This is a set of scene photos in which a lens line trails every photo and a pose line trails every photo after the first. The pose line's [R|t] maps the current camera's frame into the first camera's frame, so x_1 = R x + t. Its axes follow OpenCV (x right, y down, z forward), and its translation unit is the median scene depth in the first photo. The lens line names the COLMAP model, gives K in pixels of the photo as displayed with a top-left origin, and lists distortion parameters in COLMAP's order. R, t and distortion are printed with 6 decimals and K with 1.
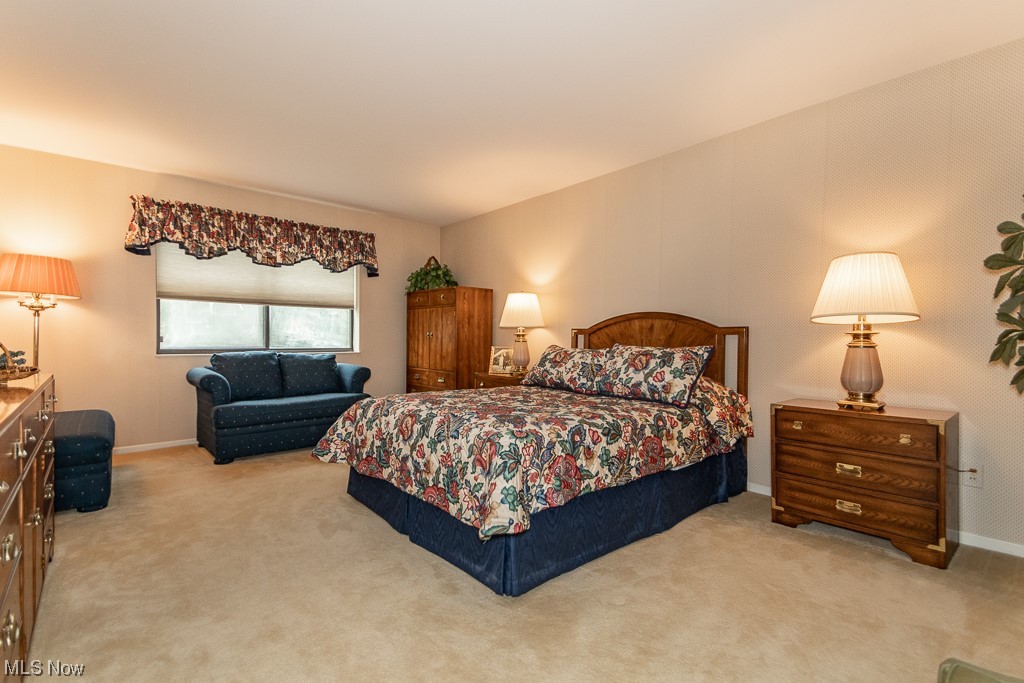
lens RADIAL K [[477.5, 0, 509.9], [0, 477.5, 344.0], [0, 0, 1]] dist [0.052562, -0.036587]
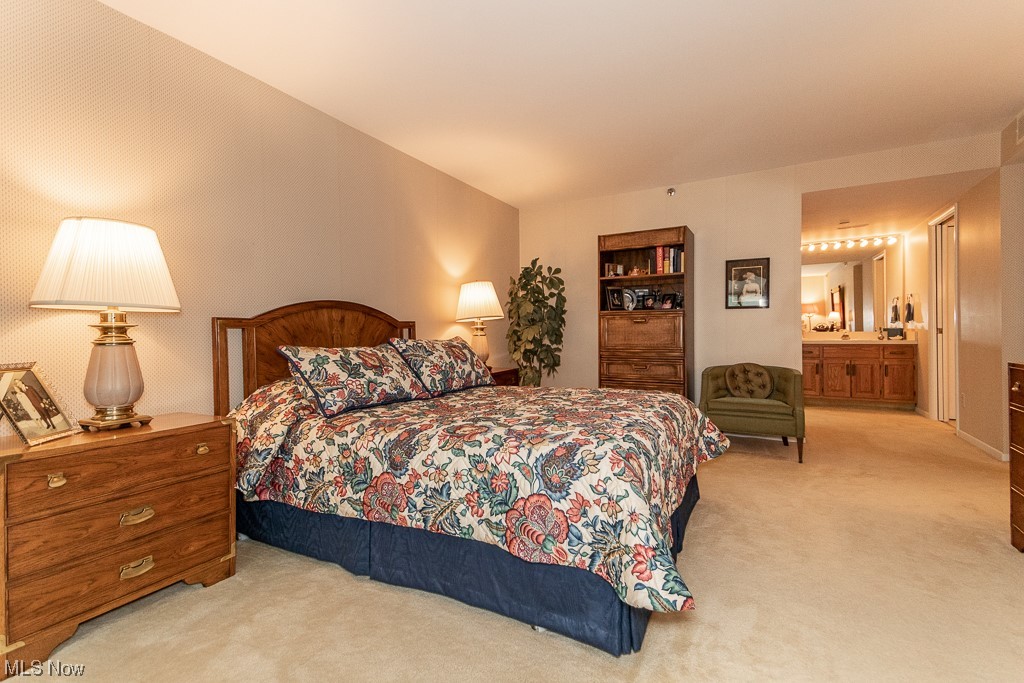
lens RADIAL K [[477.5, 0, 509.9], [0, 477.5, 344.0], [0, 0, 1]] dist [0.052562, -0.036587]
pose [[-0.359057, -0.031304, 0.932791, -0.592341], [0.018498, 0.999002, 0.040647, -0.019937], [-0.933132, 0.031849, -0.358120, 1.005391]]
